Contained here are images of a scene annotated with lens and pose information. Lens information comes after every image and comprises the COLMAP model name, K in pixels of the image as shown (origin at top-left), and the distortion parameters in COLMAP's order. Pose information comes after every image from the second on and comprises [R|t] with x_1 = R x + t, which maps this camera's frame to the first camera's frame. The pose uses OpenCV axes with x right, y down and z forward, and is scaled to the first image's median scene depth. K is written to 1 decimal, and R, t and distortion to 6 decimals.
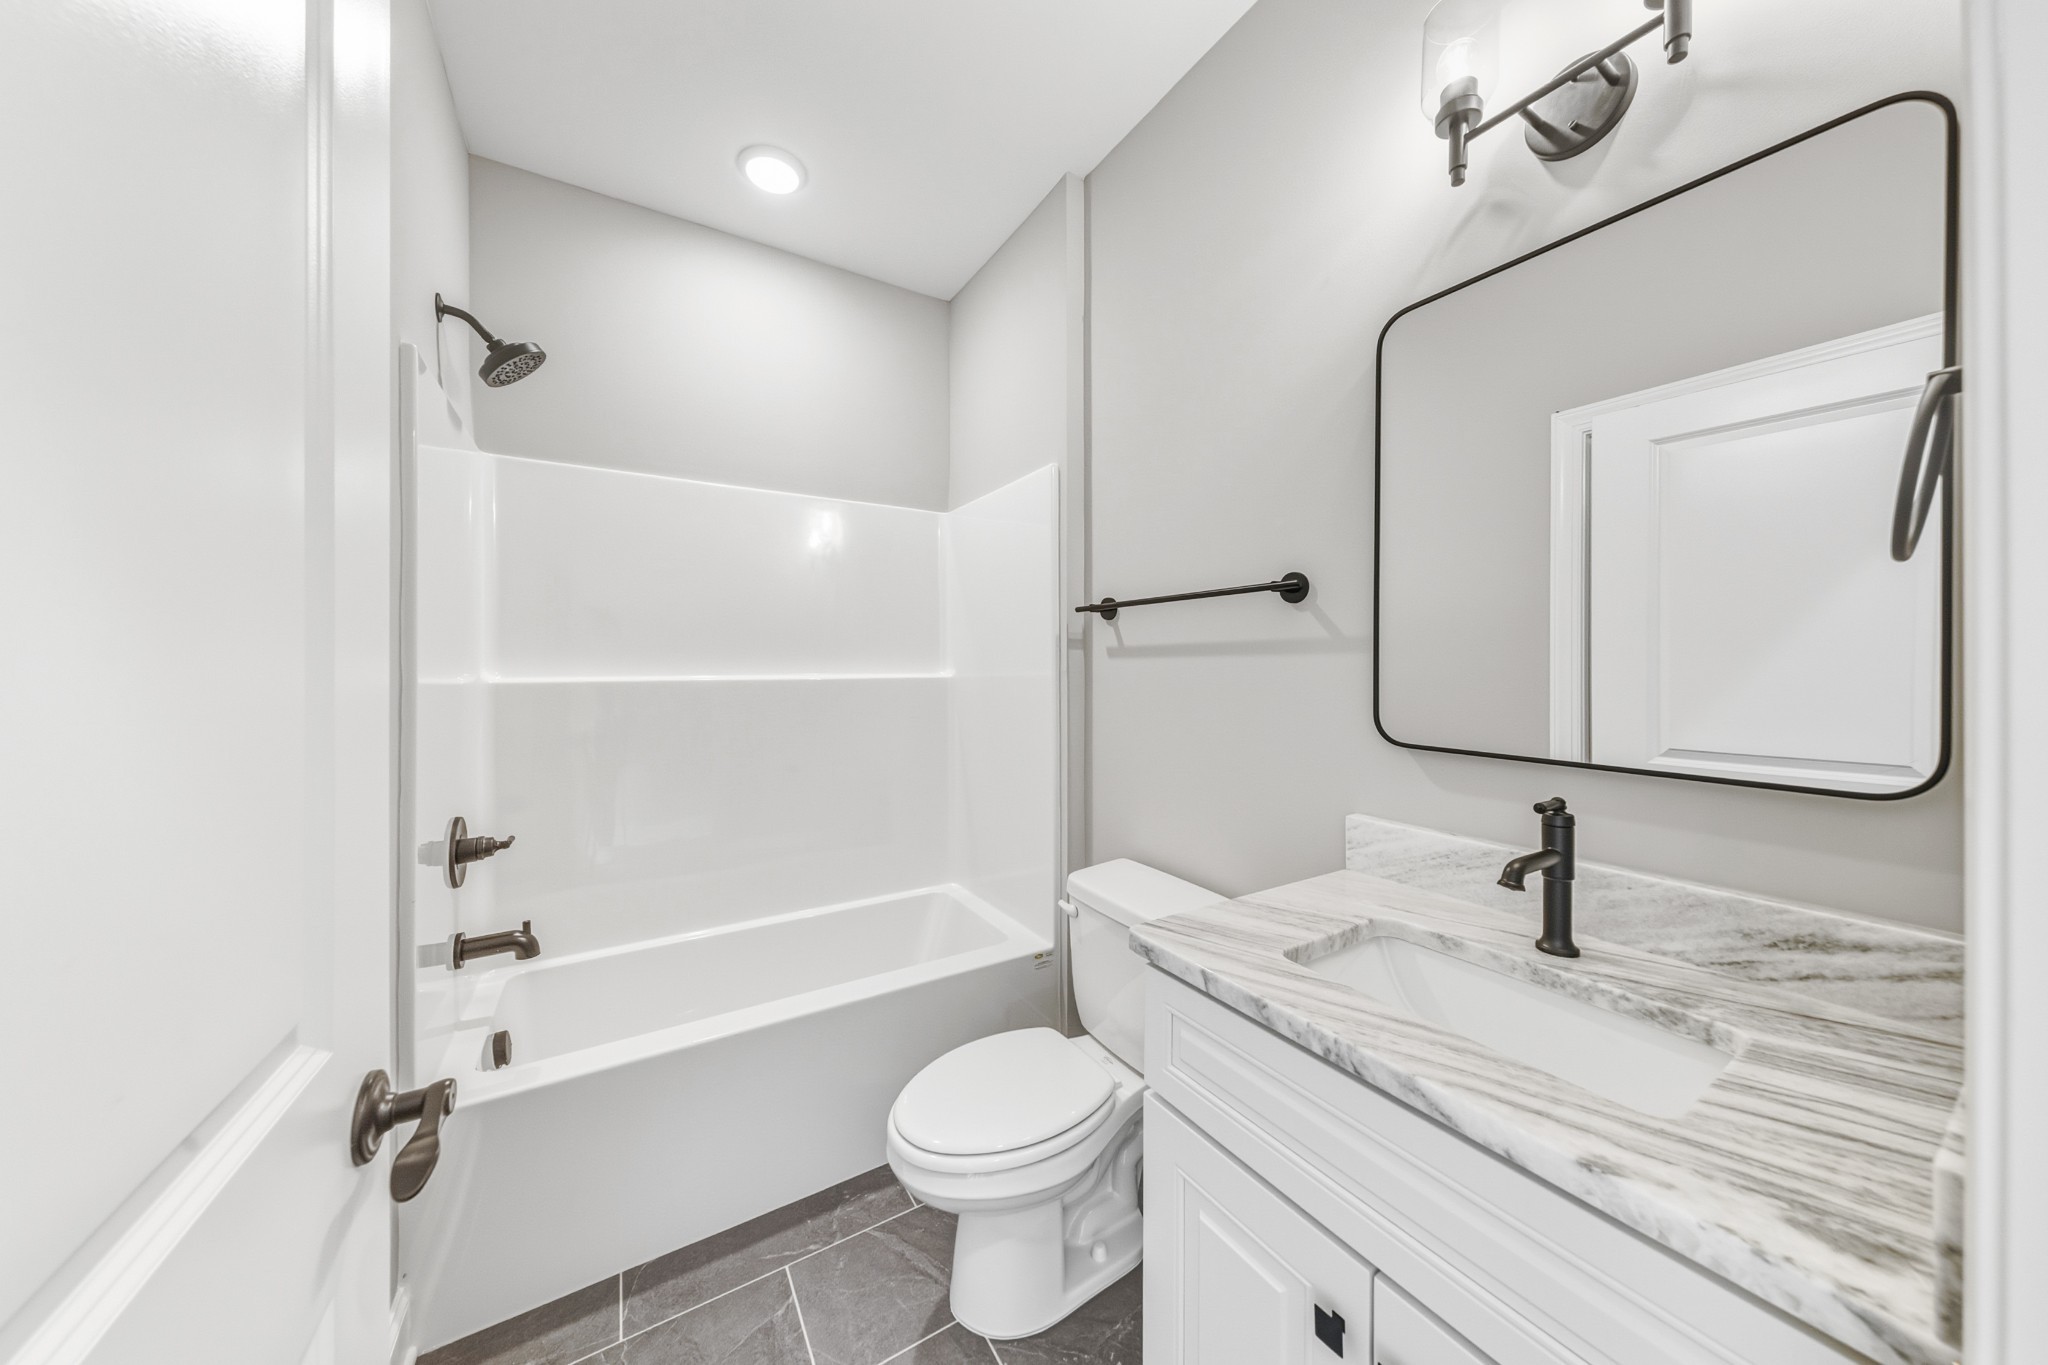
lens RADIAL K [[716.6, 0, 954.5], [0, 716.6, 672.3], [0, 0, 1]] dist [0.000997, -0.000270]
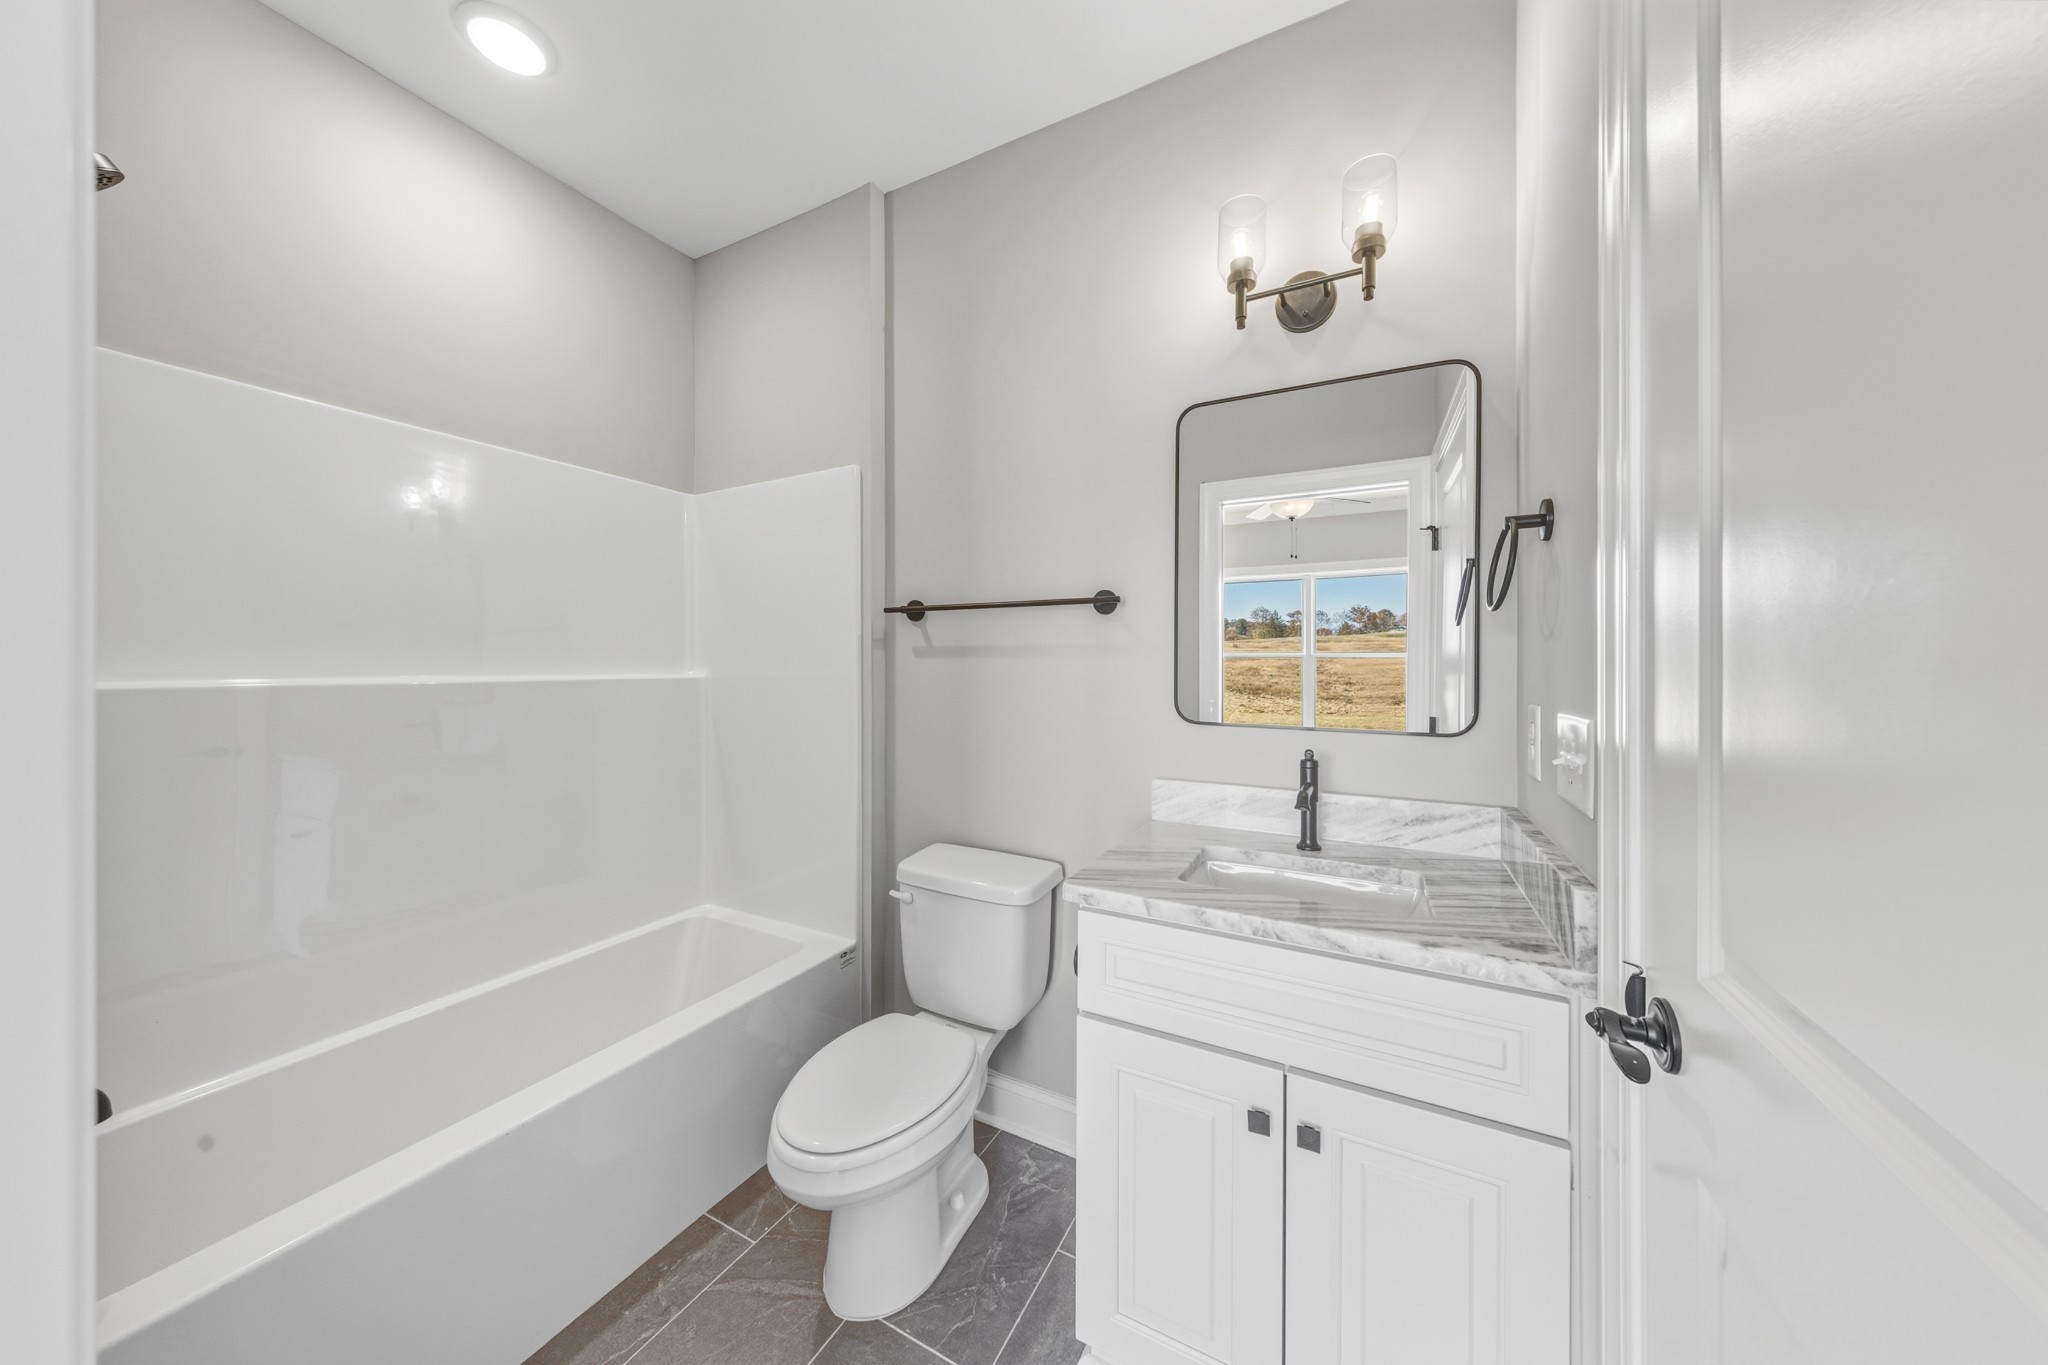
lens RADIAL K [[730.6, 0, 1017.5], [0, 730.6, 674.9], [0, 0, 1]] dist [0.000897, -0.000013]
pose [[0.836482, -0.004833, 0.547972, -0.292290], [0.003786, 0.999988, 0.003040, 0.003353], [-0.547981, -0.000469, 0.836491, 0.014633]]
